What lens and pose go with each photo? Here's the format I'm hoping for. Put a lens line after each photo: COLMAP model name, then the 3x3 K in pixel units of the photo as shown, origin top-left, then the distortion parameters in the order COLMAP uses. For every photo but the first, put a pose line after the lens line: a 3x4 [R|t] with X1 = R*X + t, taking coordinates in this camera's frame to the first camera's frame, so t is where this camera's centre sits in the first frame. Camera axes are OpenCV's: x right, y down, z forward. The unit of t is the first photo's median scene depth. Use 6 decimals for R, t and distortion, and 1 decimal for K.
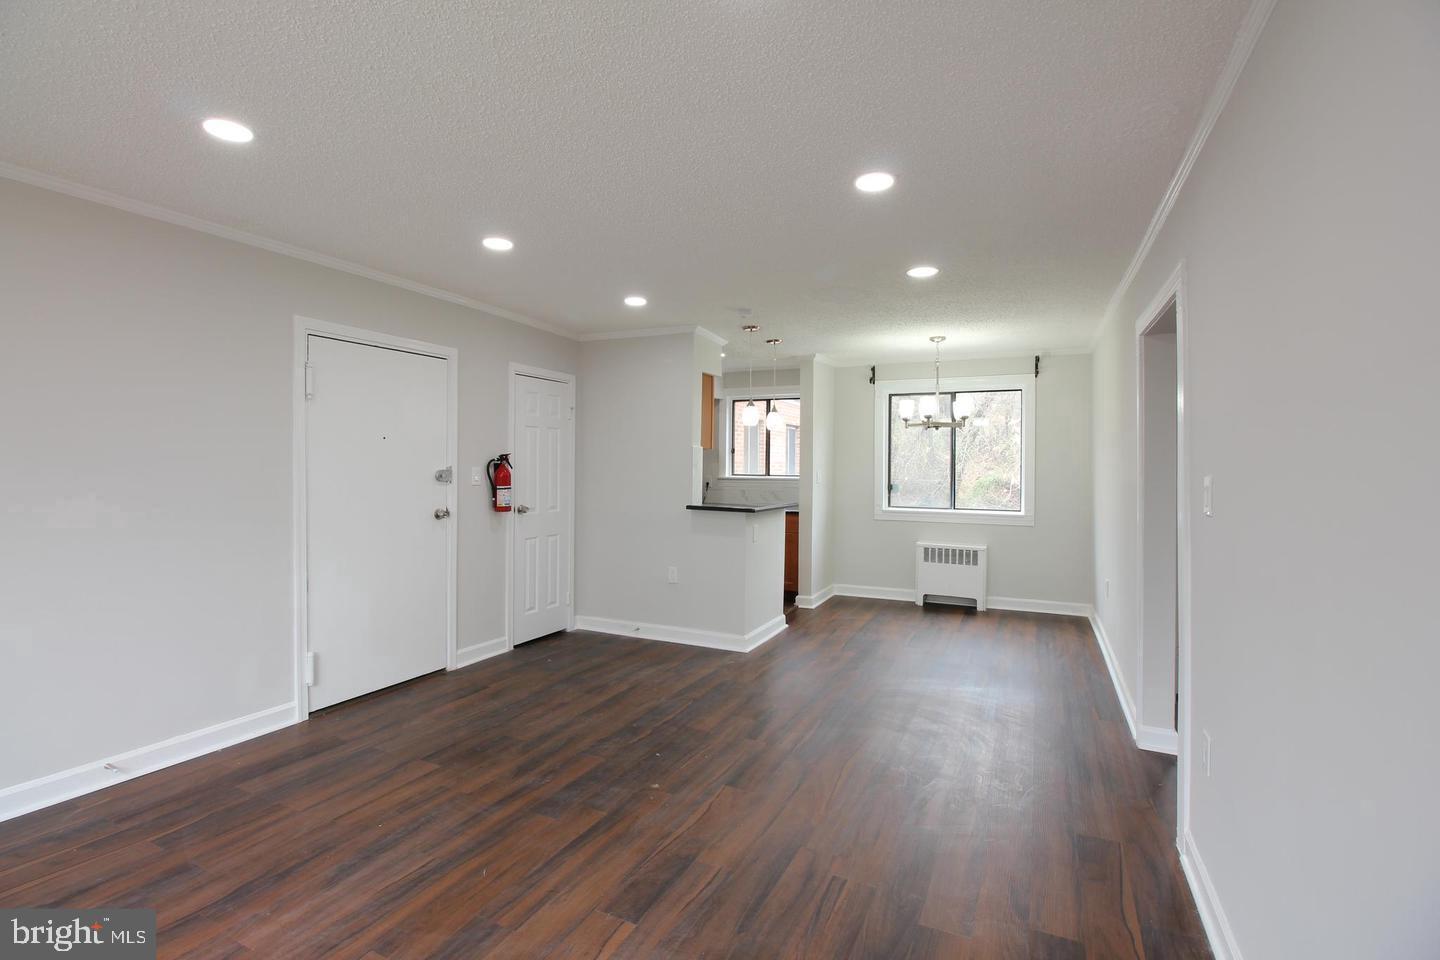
lens RADIAL K [[662.7, 0, 720.0], [0, 662.7, 465.3], [0, 0, 1]] dist [0.001372, -0.013089]
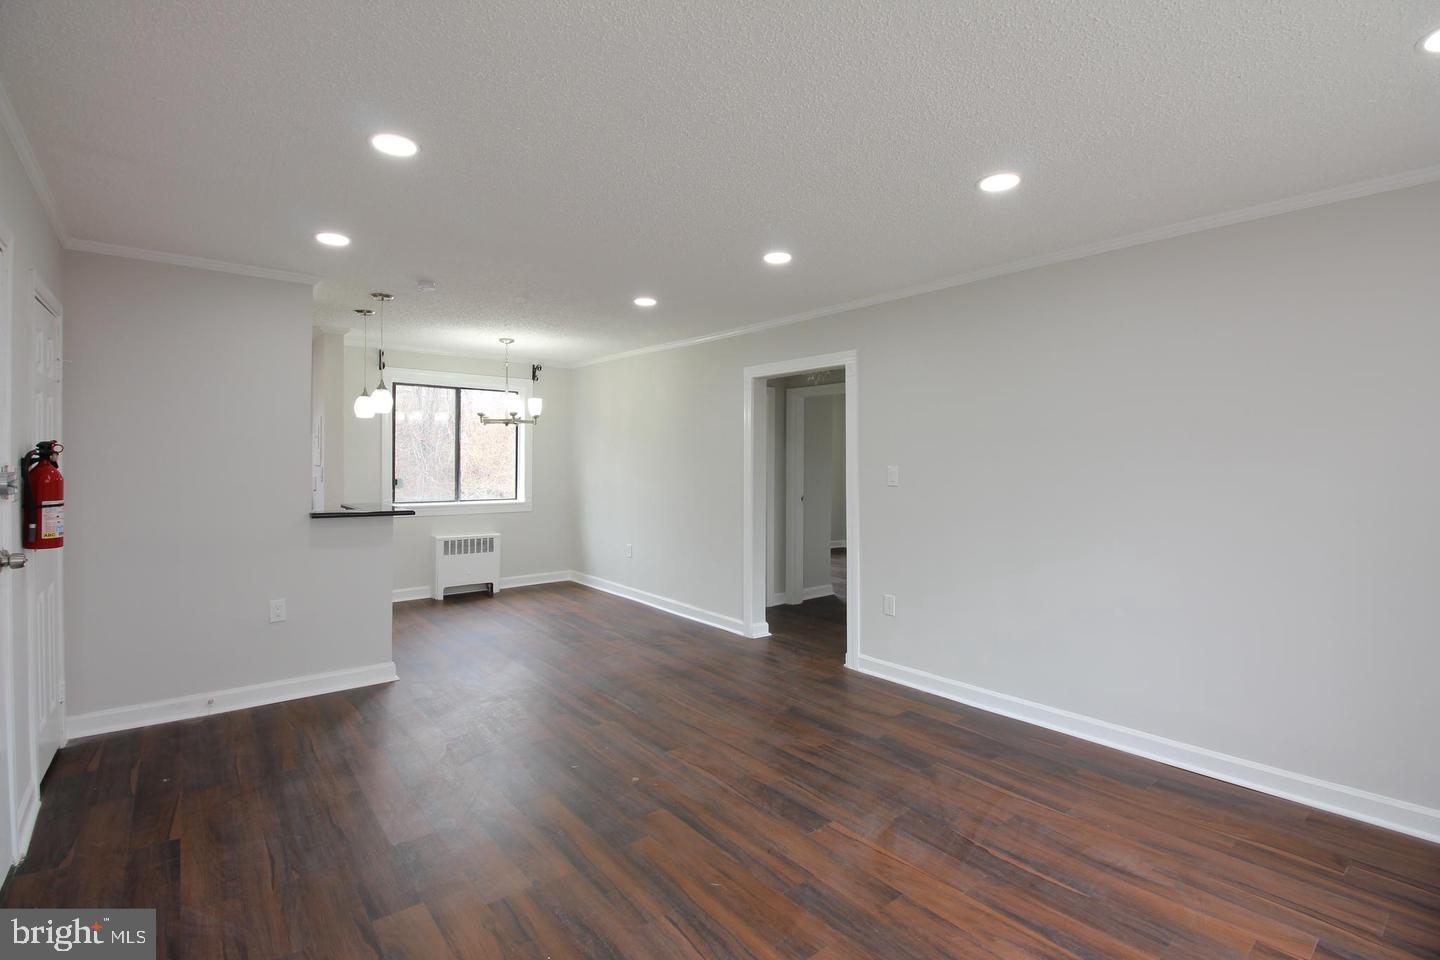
lens RADIAL K [[662.7, 0, 720.0], [0, 662.7, 465.3], [0, 0, 1]] dist [0.001372, -0.013089]
pose [[0.422240, -0.011264, 0.906414, -0.508438], [-0.001701, 0.999911, 0.013218, -0.004965], [-0.906483, -0.007123, 0.422183, 0.244057]]
